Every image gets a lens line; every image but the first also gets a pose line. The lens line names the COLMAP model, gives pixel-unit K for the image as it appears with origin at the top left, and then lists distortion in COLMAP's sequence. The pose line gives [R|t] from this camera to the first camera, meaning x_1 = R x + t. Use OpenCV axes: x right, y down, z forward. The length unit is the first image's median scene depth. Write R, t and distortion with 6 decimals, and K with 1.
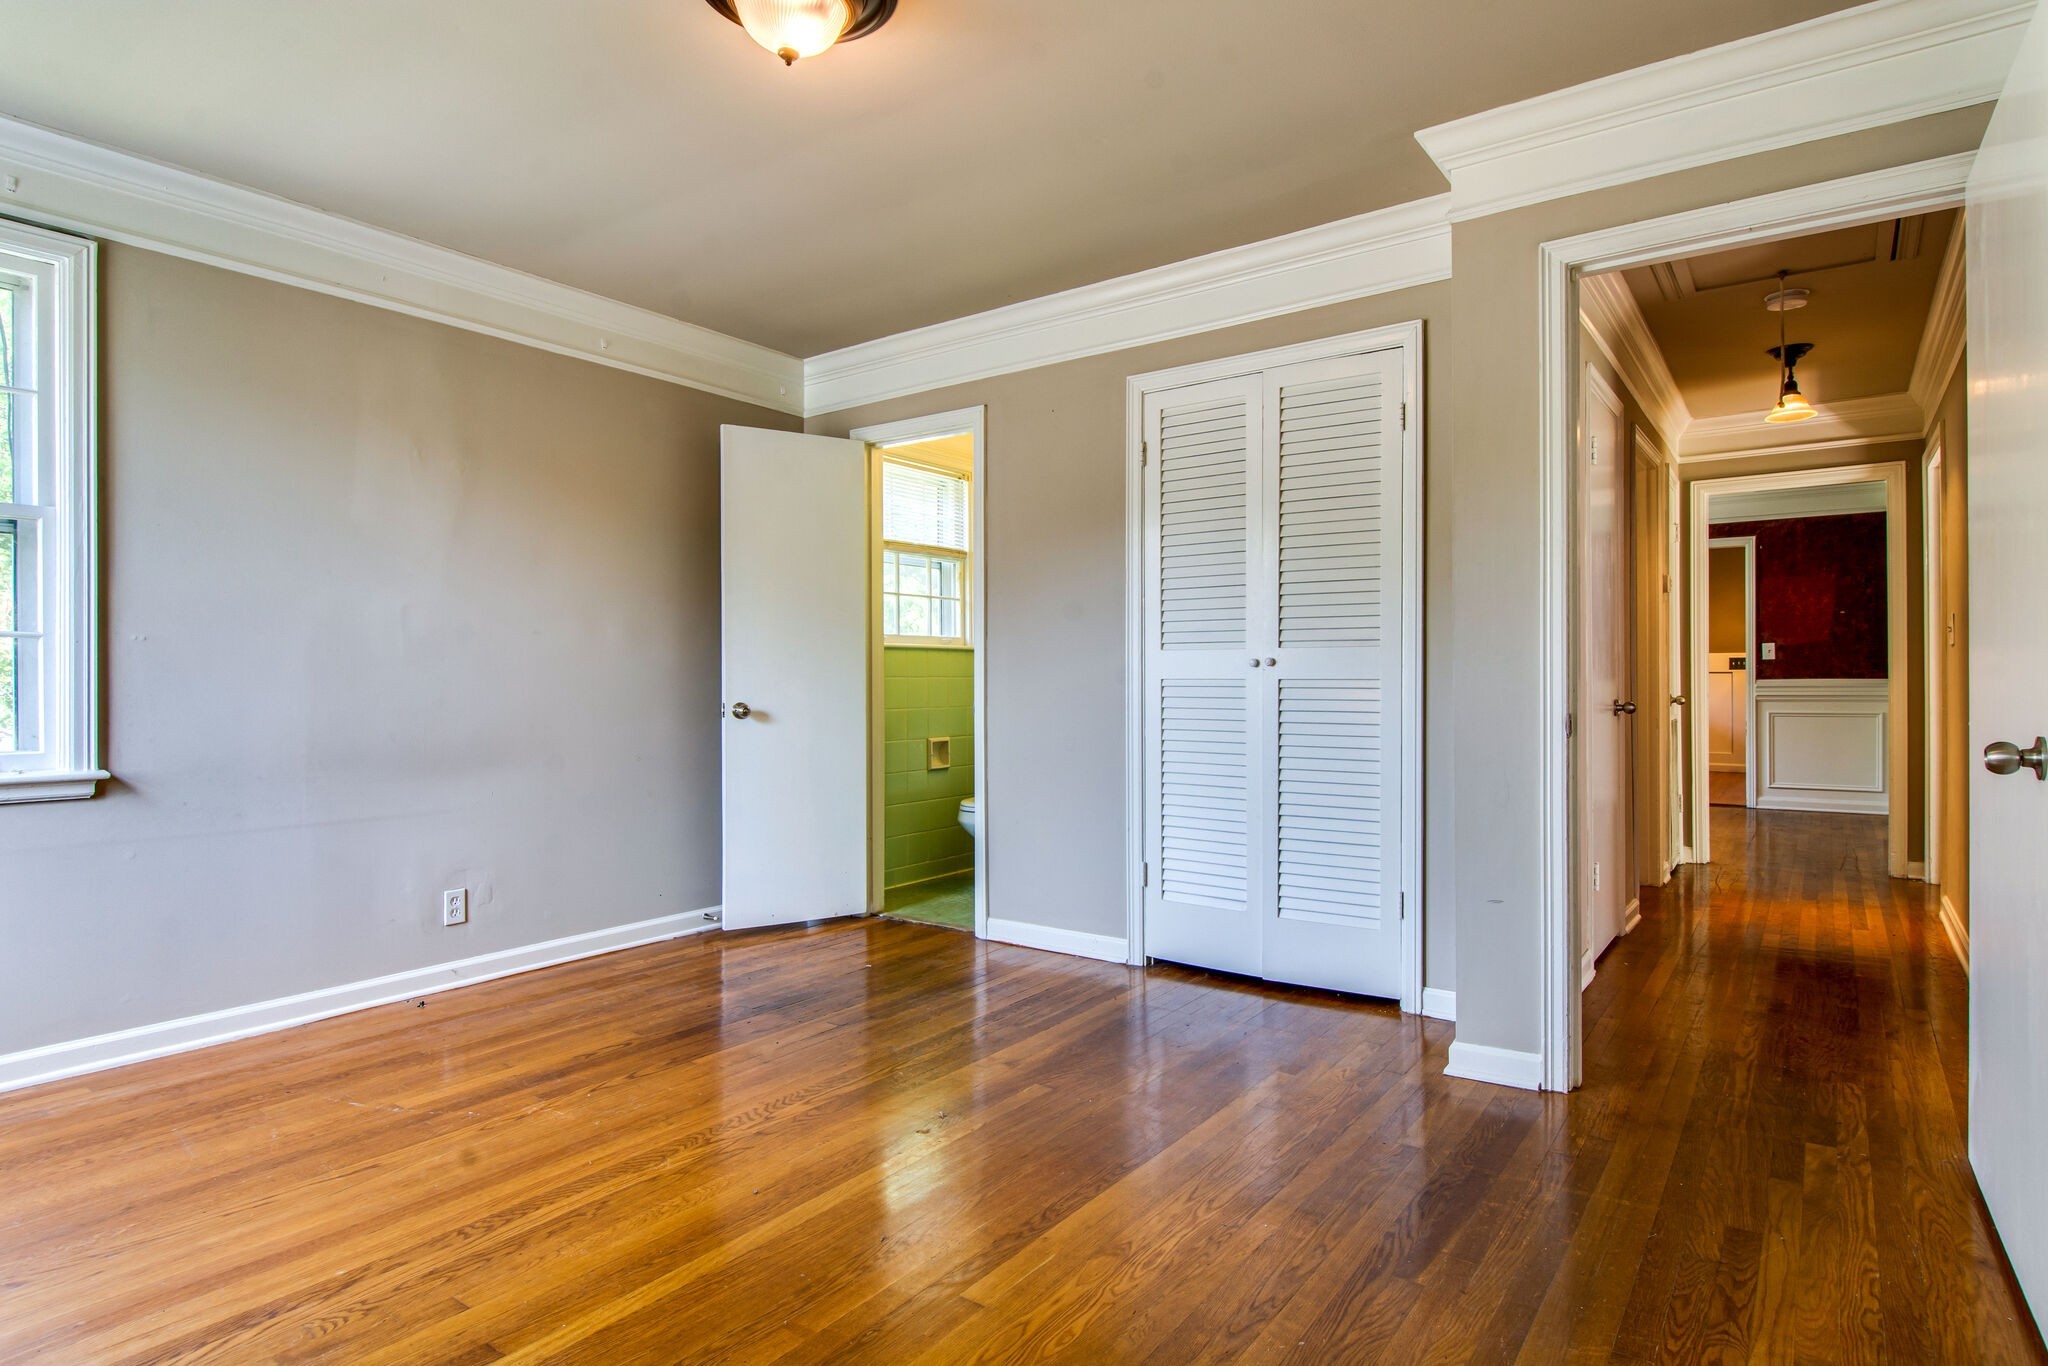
lens RADIAL K [[1089.8, 0, 1018.3], [0, 1089.8, 685.0], [0, 0, 1]] dist [0.012691, -0.006113]
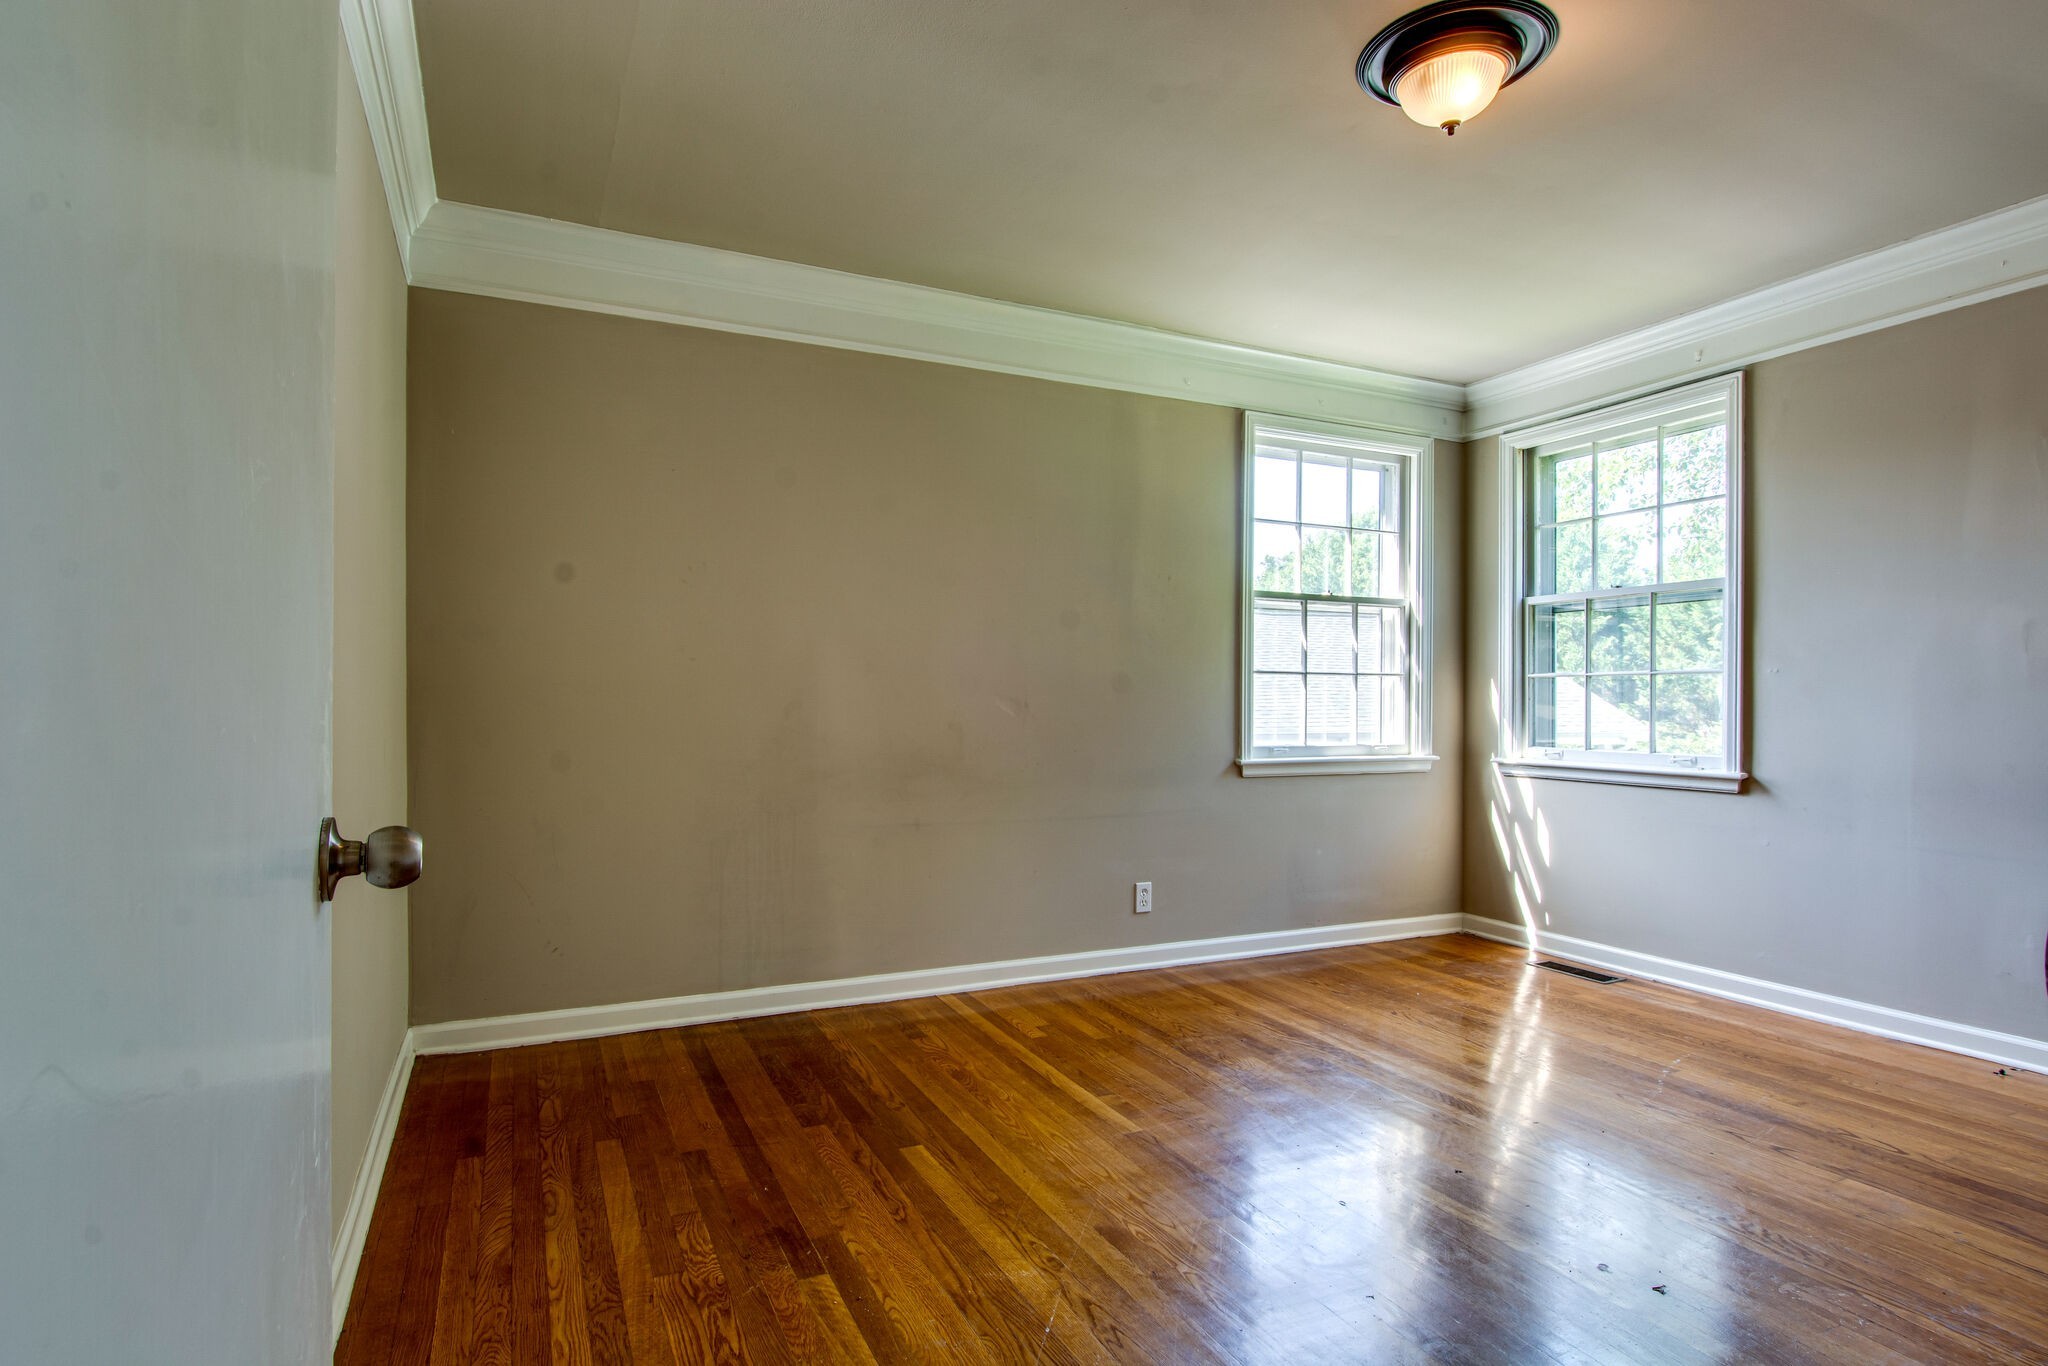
lens RADIAL K [[1089.8, 0, 1073.1], [0, 1089.8, 698.5], [0, 0, 1]] dist [0.012691, -0.006113]
pose [[-0.438634, -0.004186, -0.898656, 0.683844], [-0.008178, 0.999966, -0.000666, -0.003294], [0.898629, 0.007057, -0.438653, 0.849014]]
